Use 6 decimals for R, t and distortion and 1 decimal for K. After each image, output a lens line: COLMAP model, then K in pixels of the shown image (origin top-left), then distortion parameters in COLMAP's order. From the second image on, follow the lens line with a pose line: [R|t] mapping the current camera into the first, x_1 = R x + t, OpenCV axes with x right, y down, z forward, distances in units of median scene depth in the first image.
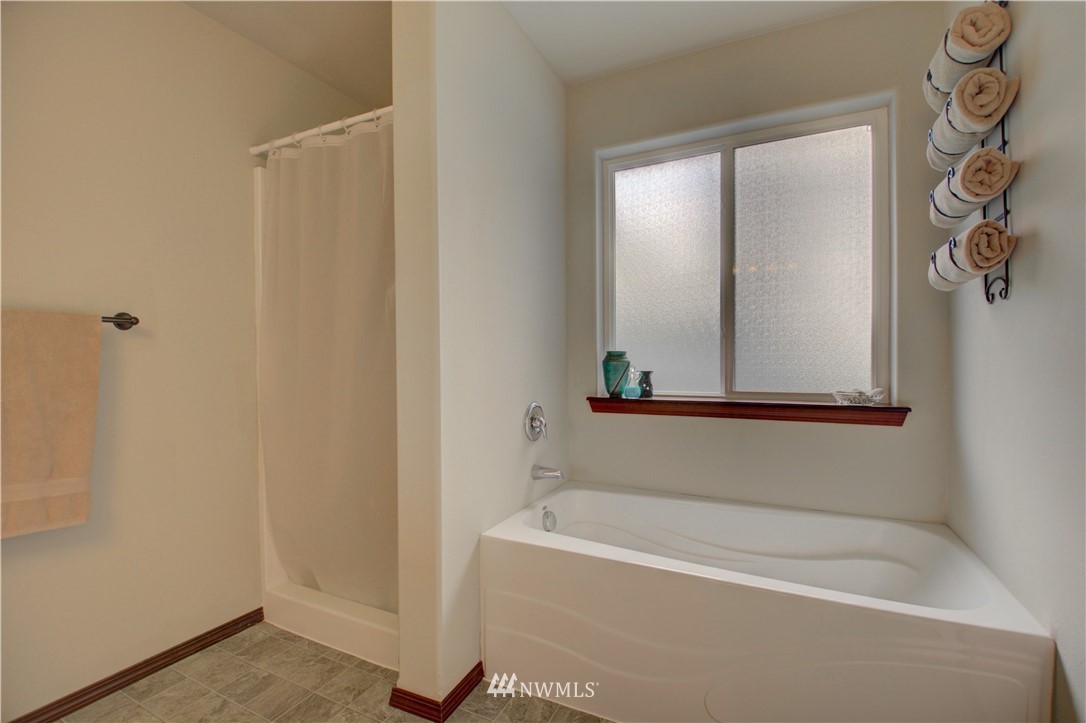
lens RADIAL K [[478.9, 0, 537.0], [0, 478.9, 375.6], [0, 0, 1]] dist [-0.009548, -0.009807]
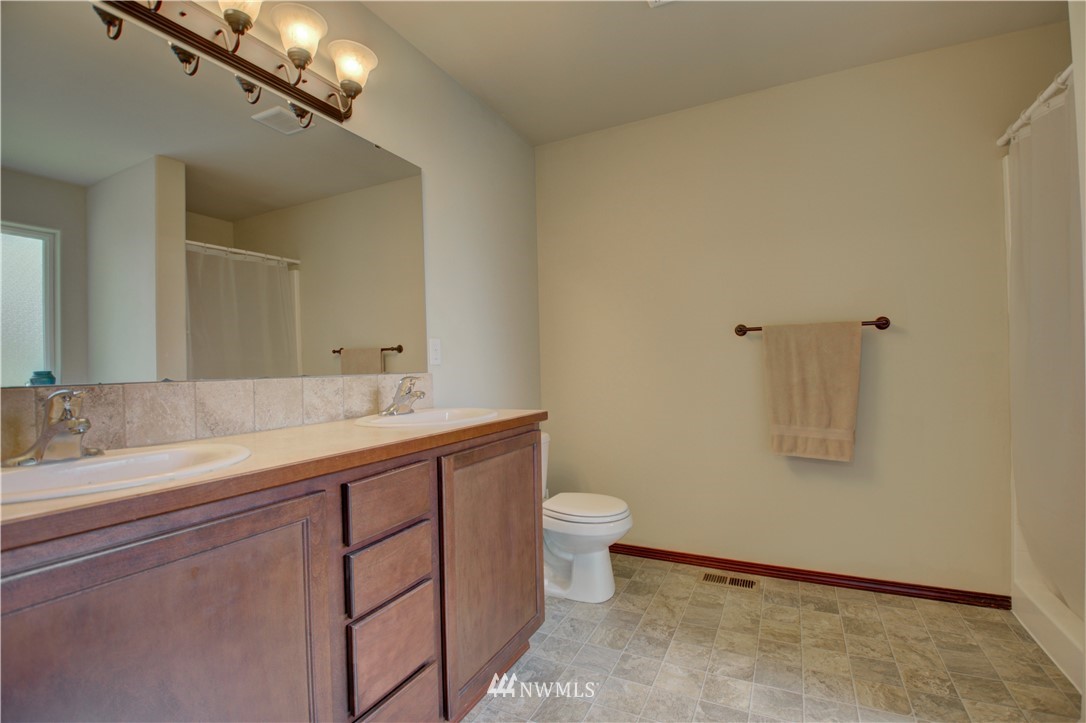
lens RADIAL K [[478.9, 0, 543.9], [0, 478.9, 359.1], [0, 0, 1]] dist [-0.009548, -0.009807]
pose [[-0.009490, -0.005737, -0.999939, 0.476000], [-0.000610, 0.999983, -0.005732, -0.002890], [0.999955, 0.000556, -0.009493, 0.039036]]
